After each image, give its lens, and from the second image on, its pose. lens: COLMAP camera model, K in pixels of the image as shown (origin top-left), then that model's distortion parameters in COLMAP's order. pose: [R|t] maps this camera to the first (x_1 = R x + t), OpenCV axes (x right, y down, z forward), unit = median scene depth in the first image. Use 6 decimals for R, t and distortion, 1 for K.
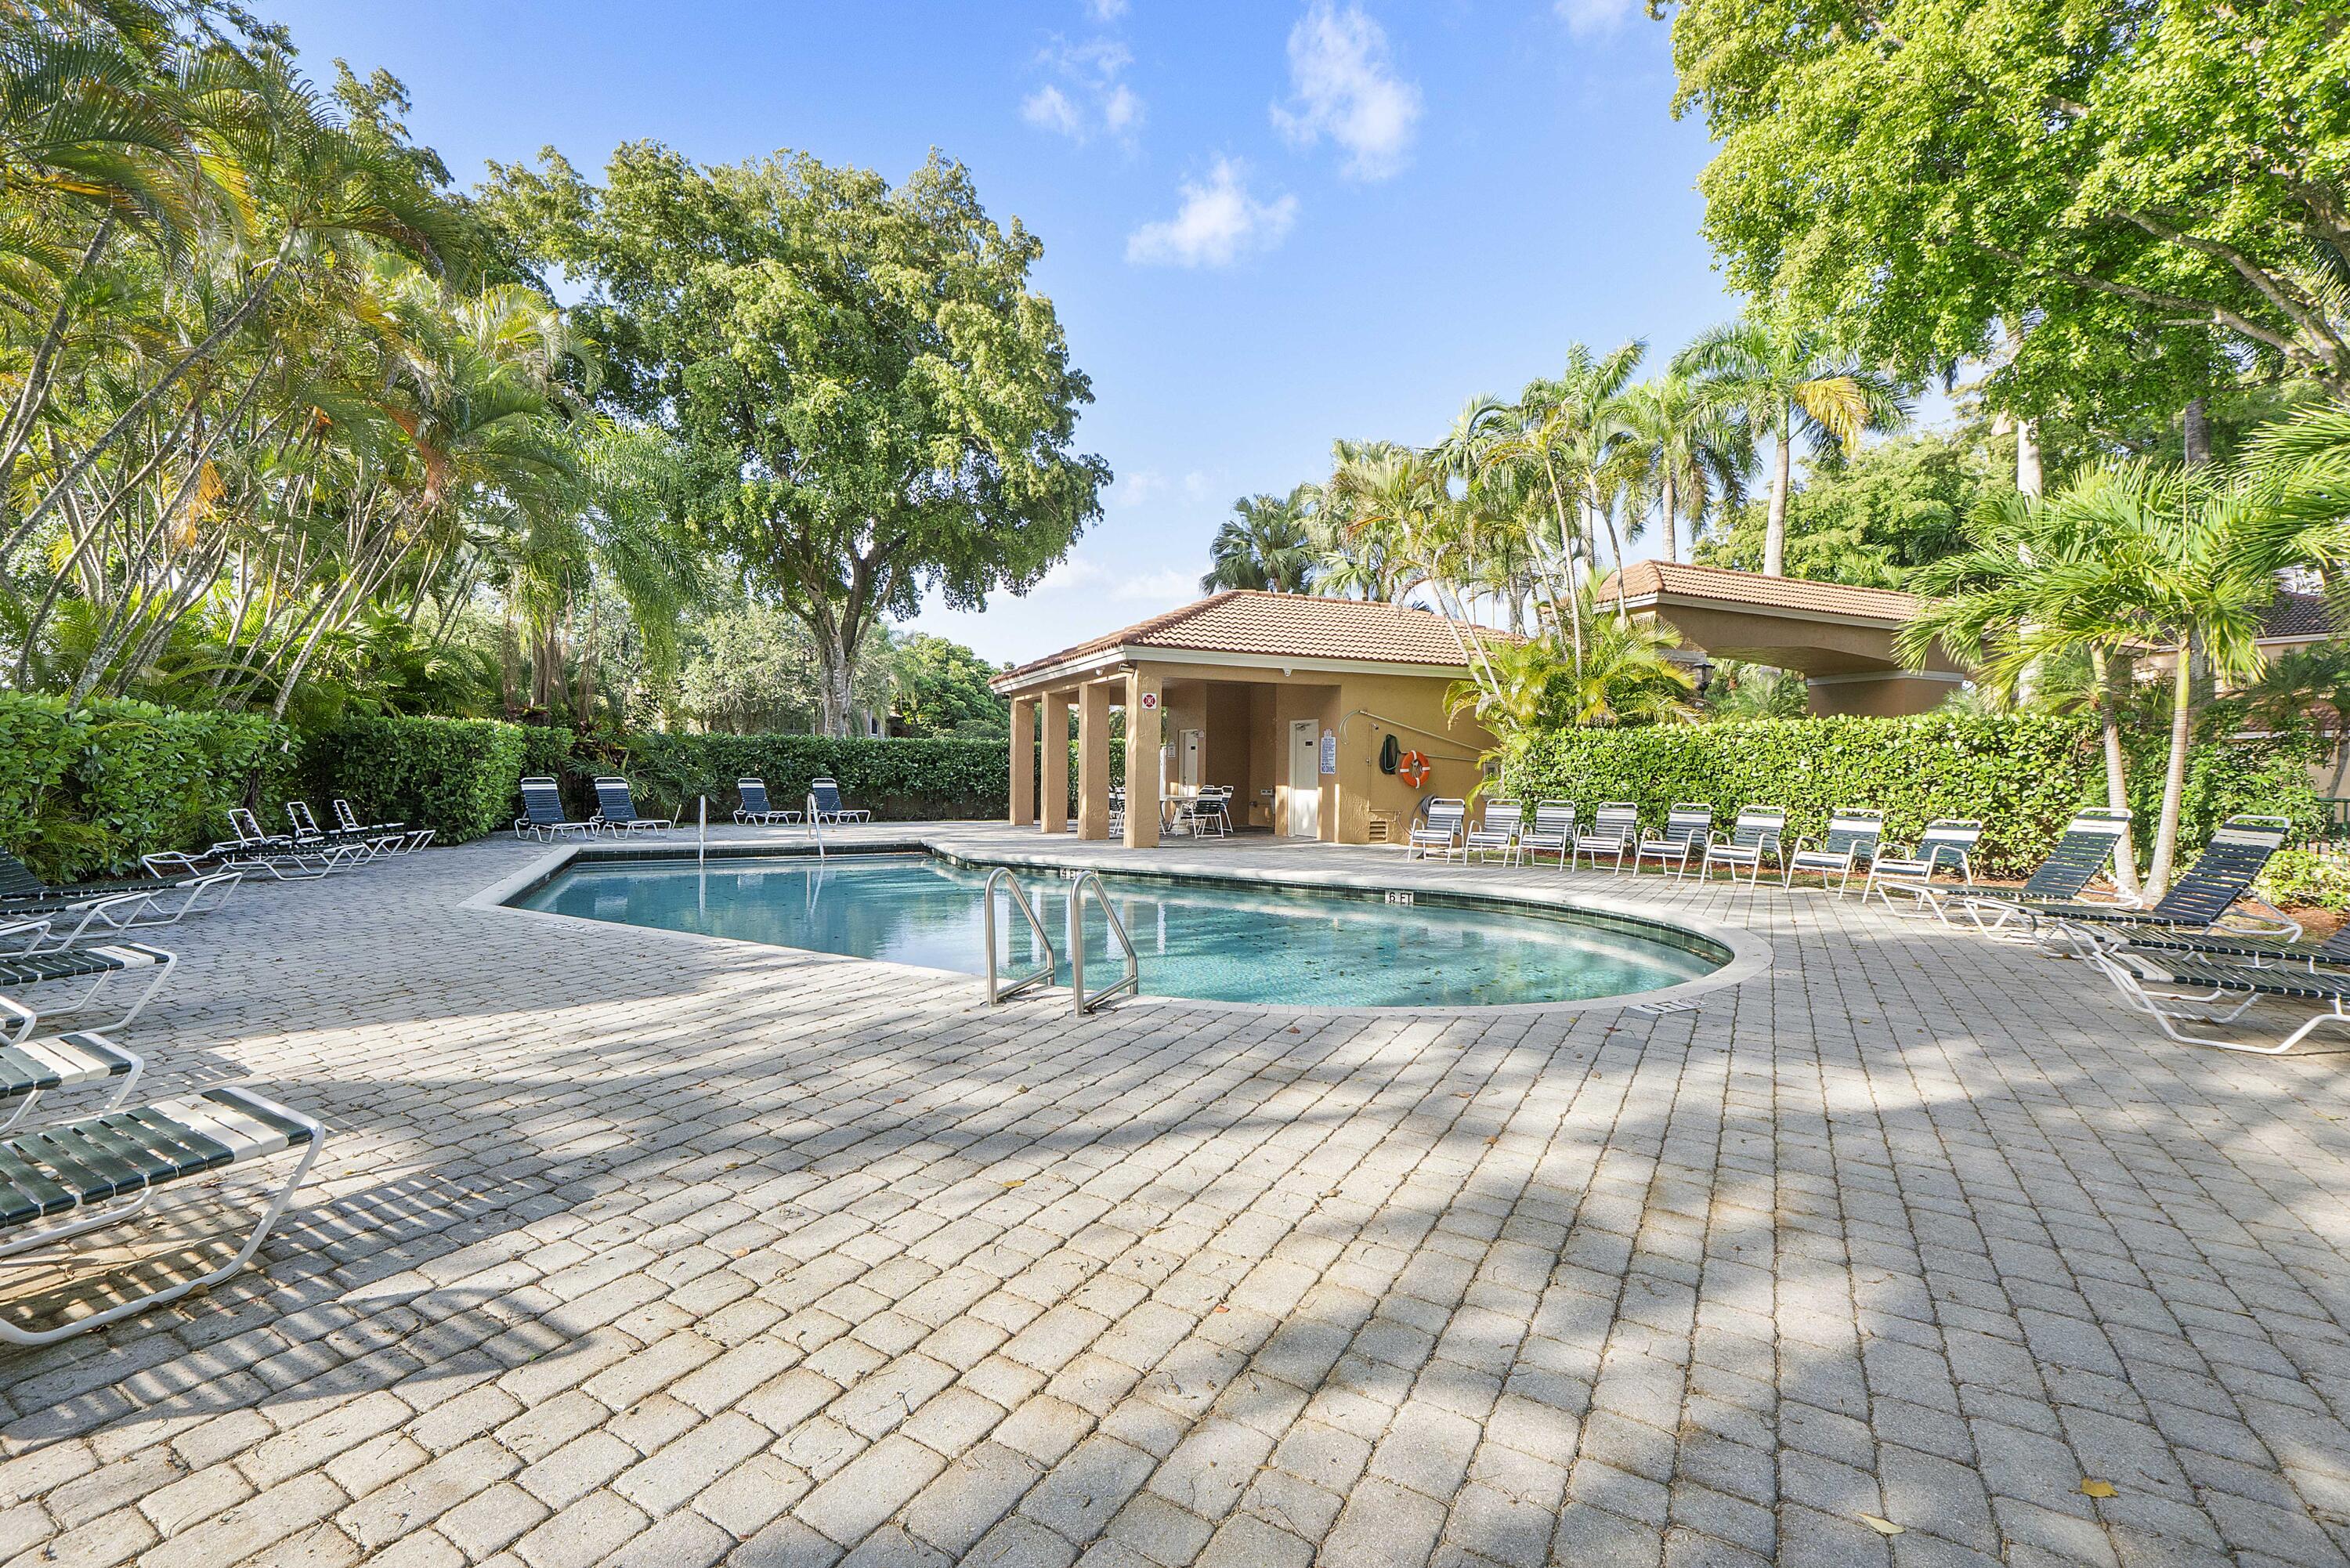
lens RADIAL K [[999.8, 0, 1171.5], [0, 999.8, 781.8], [0, 0, 1]] dist [-0.006495, -0.001860]
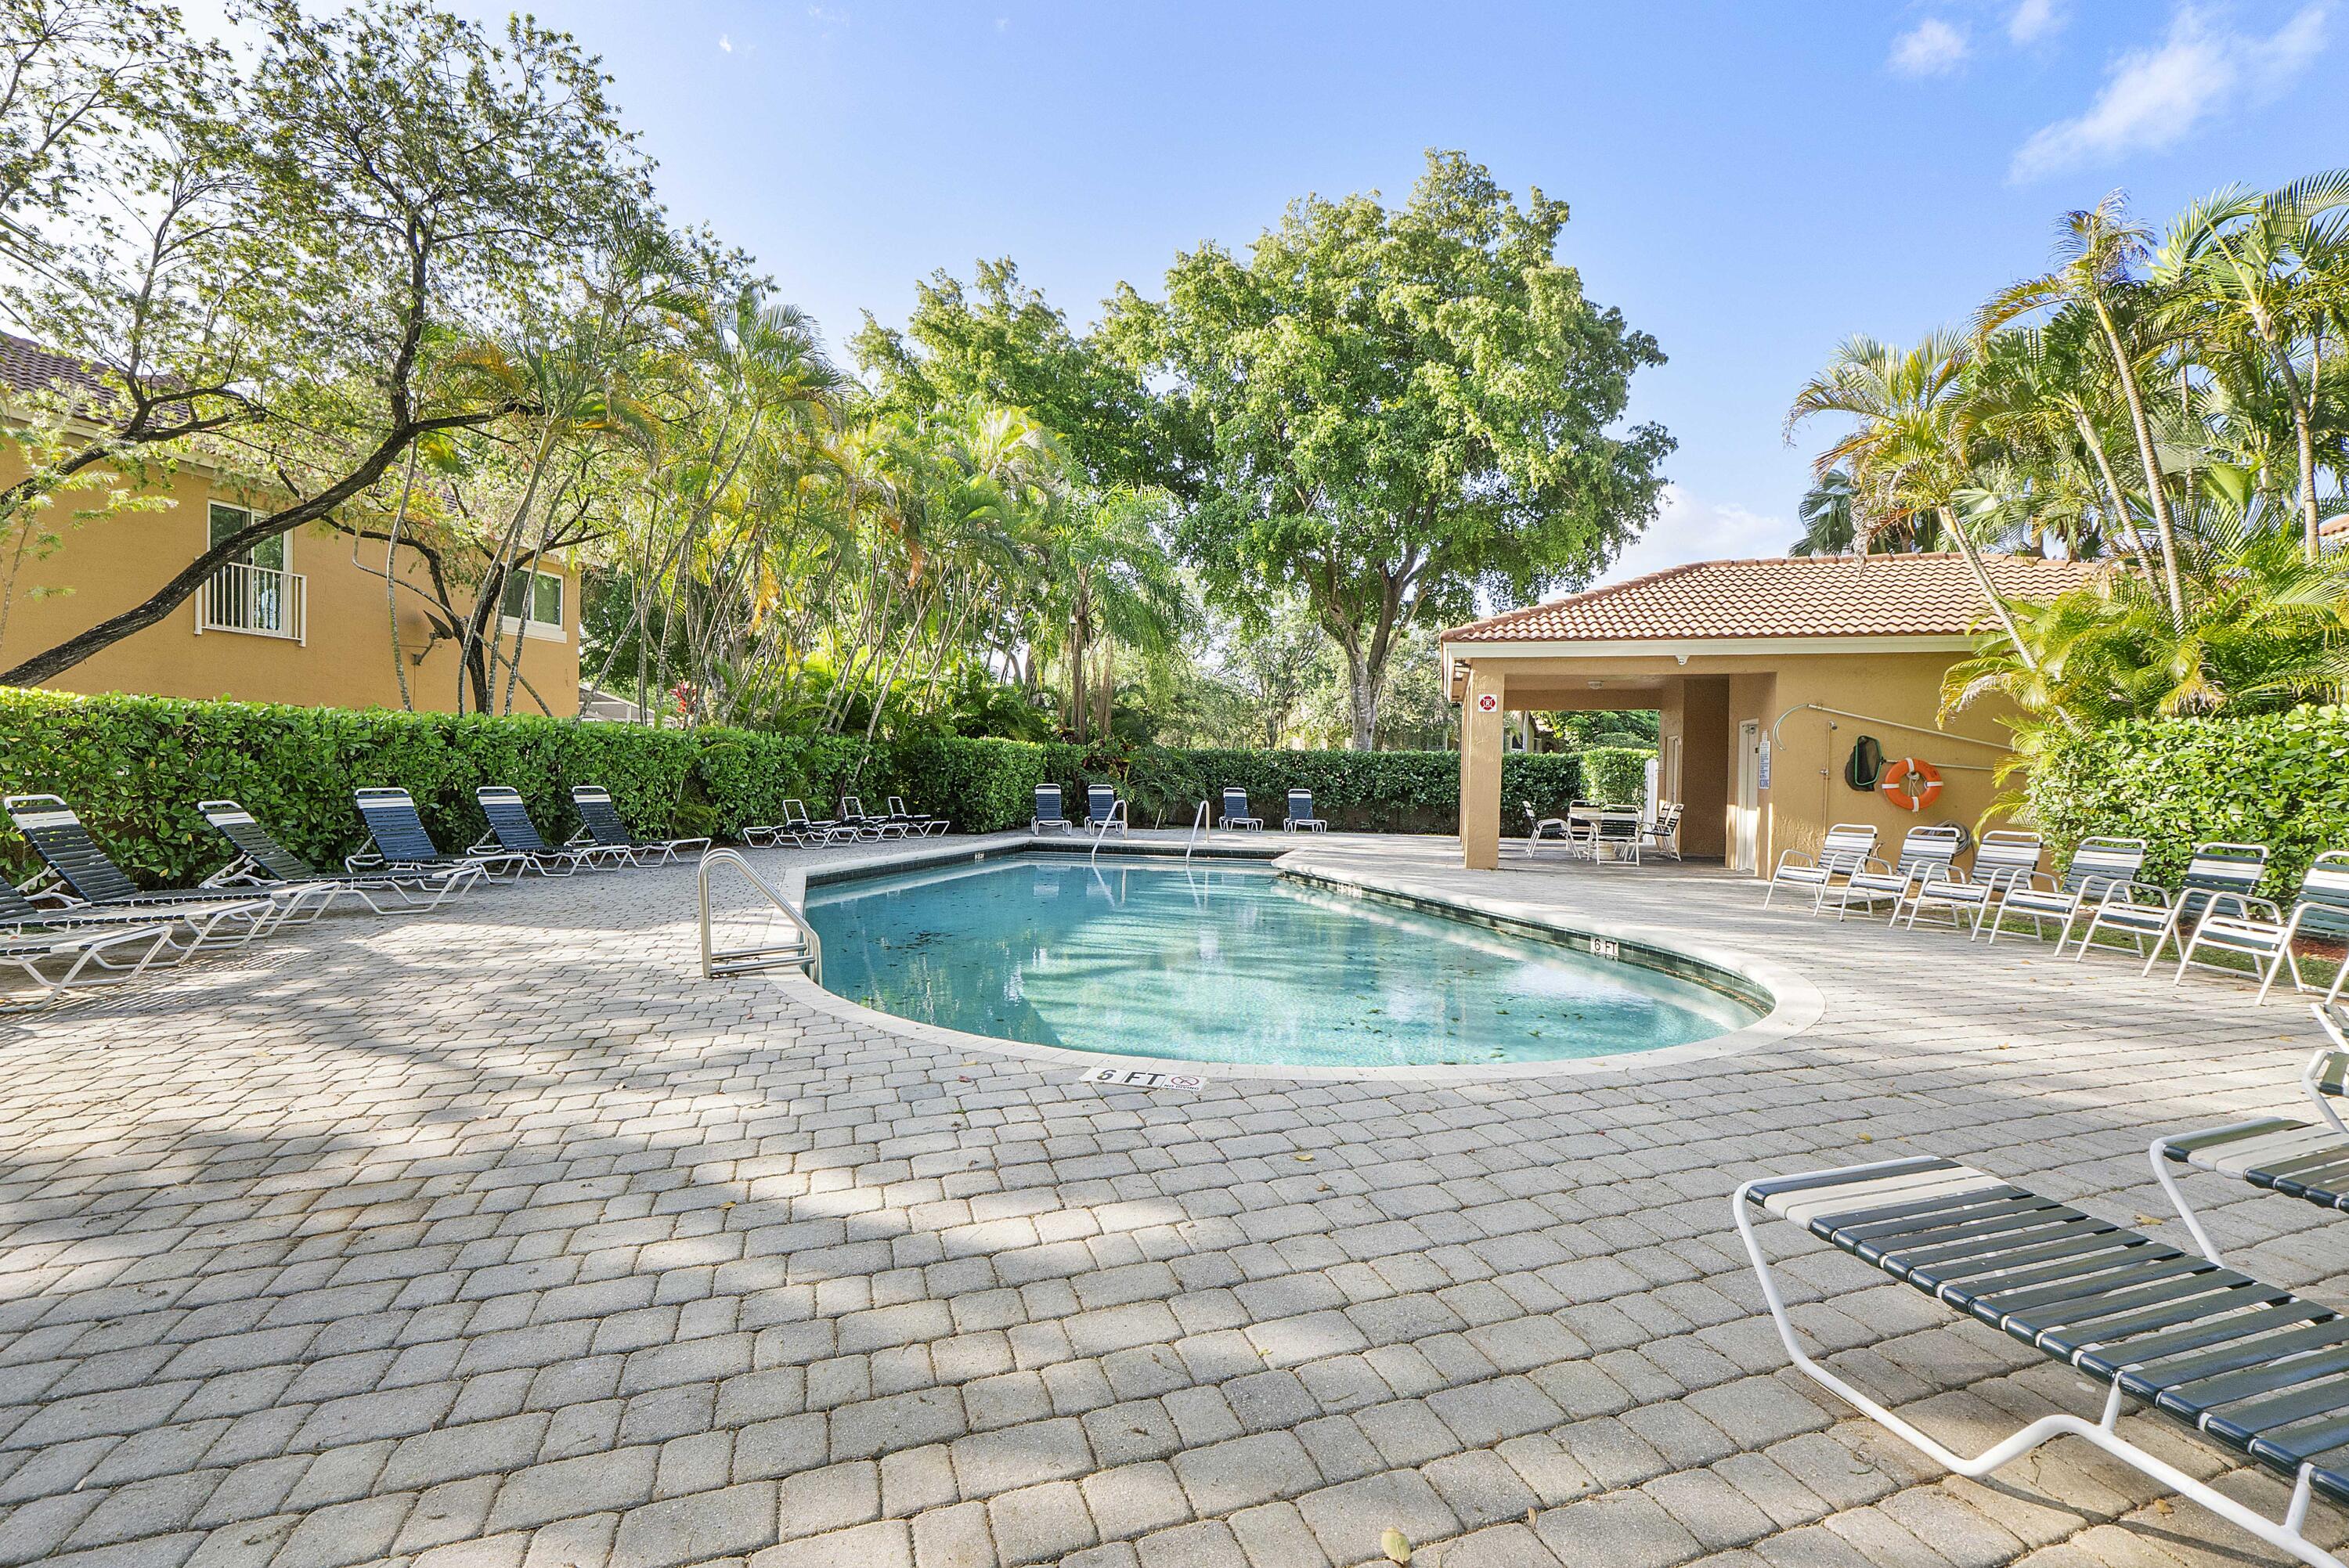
lens RADIAL K [[999.3, 0, 1174.8], [0, 999.3, 784.5], [0, 0, 1]] dist [-0.006495, -0.001860]
pose [[0.760323, 0.010240, -0.649464, 0.223390], [-0.019973, 0.999771, -0.007618, 0.002003], [0.649238, 0.018764, 0.760354, 0.099294]]
